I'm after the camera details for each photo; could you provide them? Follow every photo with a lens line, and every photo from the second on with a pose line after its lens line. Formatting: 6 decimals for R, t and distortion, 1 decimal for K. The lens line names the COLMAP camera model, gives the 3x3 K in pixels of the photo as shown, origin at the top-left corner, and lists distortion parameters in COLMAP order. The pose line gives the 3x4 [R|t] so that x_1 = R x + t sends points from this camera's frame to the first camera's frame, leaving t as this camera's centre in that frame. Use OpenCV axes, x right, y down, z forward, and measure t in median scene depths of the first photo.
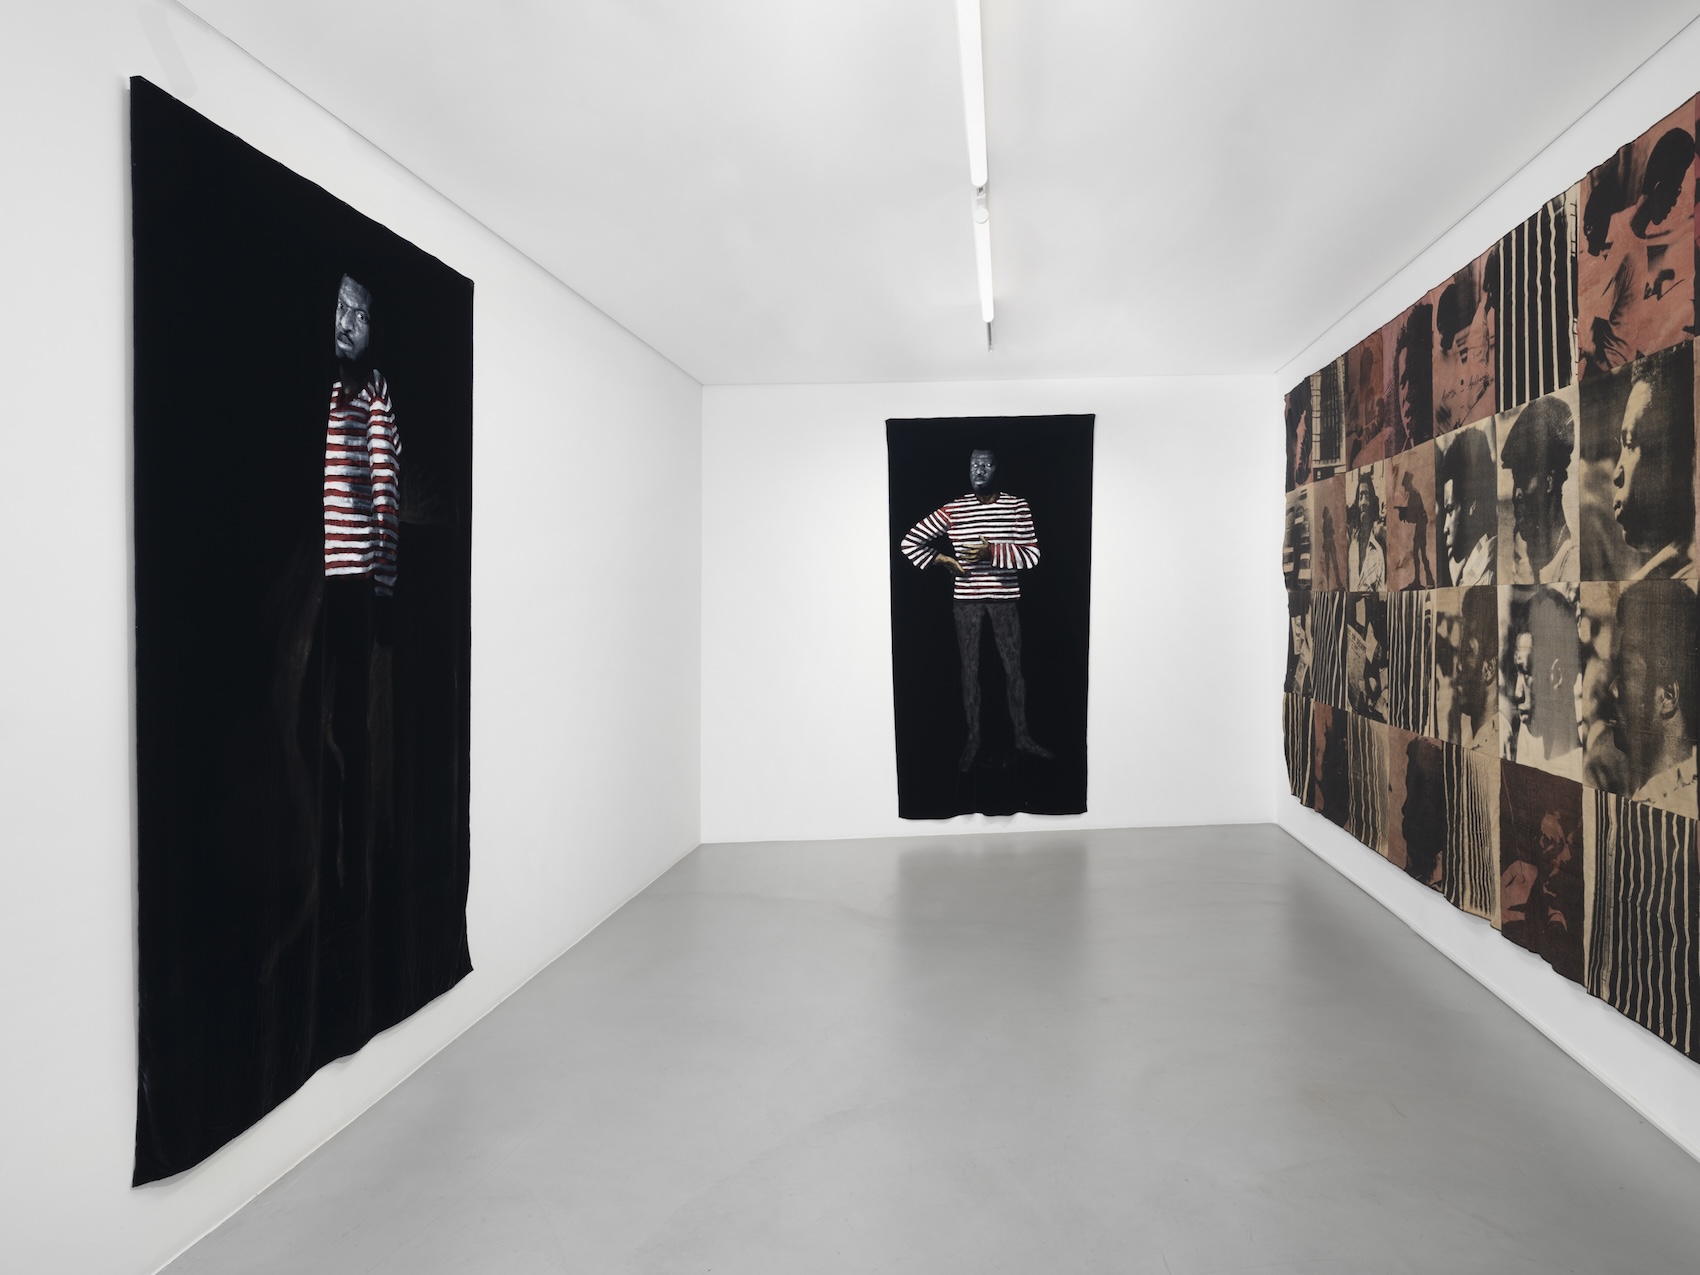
lens RADIAL K [[926.2, 0, 774.5], [0, 926.2, 624.1], [0, 0, 1]] dist [-0.000436, -0.001537]
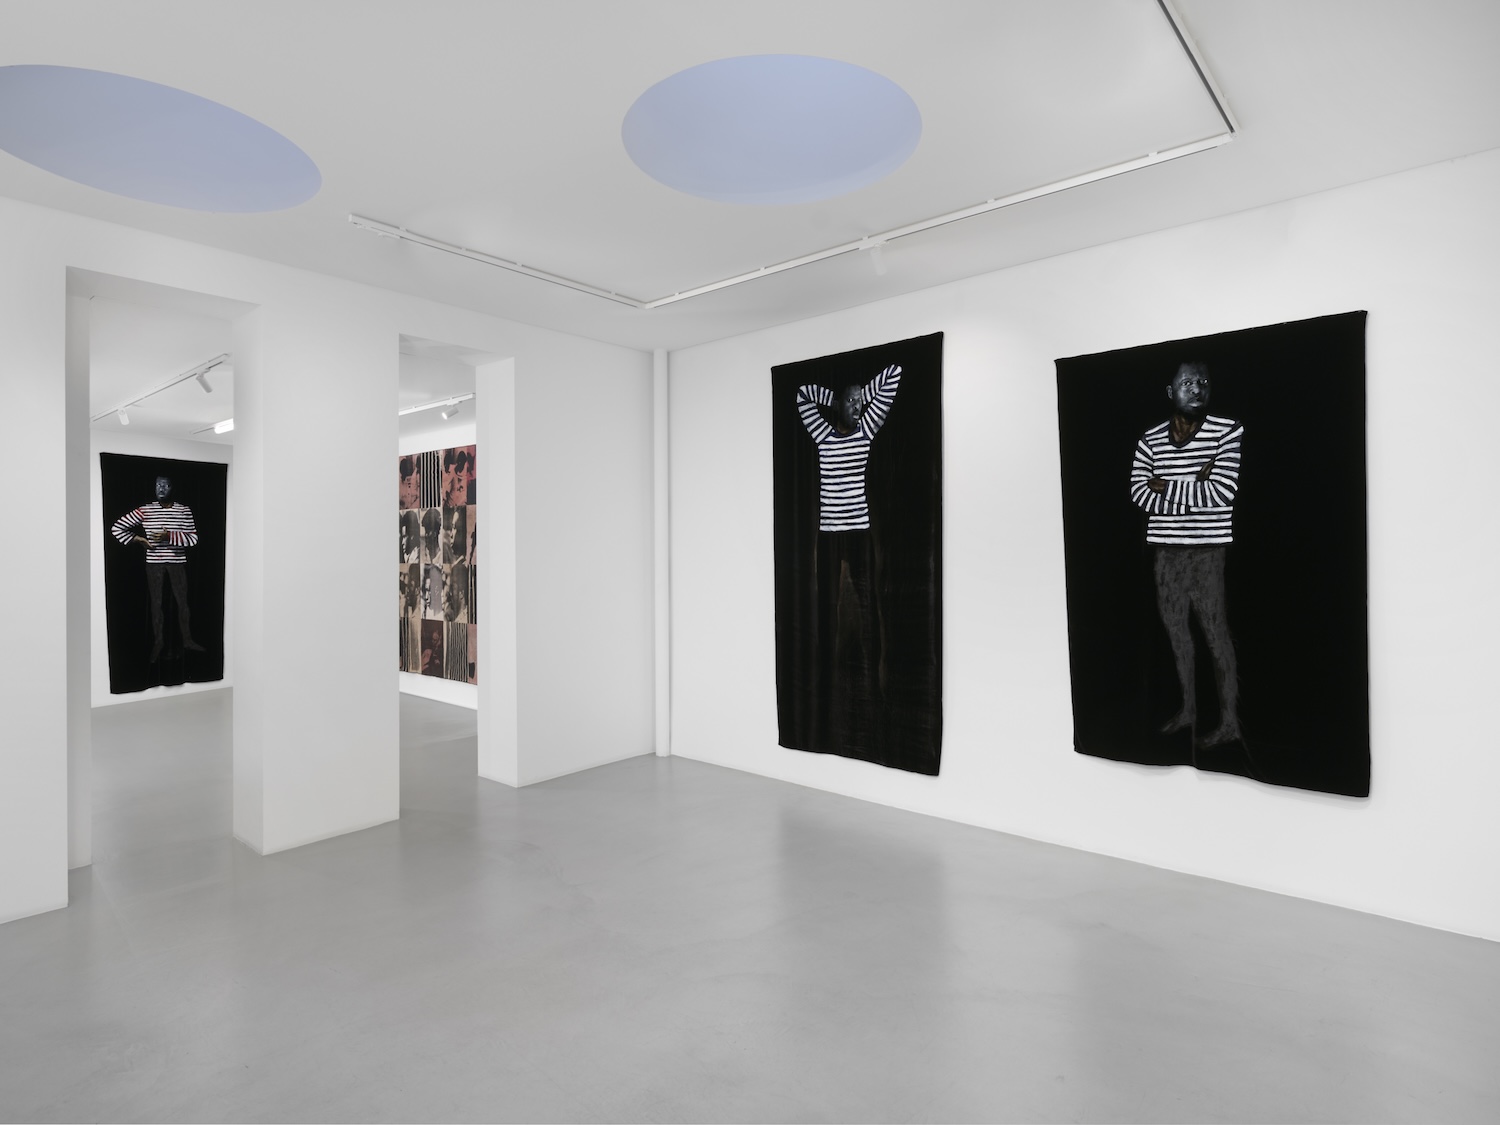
lens RADIAL K [[837.3, 0, 741.6], [0, 837.3, 568.8], [0, 0, 1]] dist [0.001320, -0.000548]
pose [[0.463954, 0.007220, 0.885830, -1.234919], [0.004510, 0.999935, -0.010512, 0.011017], [-0.885848, 0.008872, 0.463891, -1.287750]]
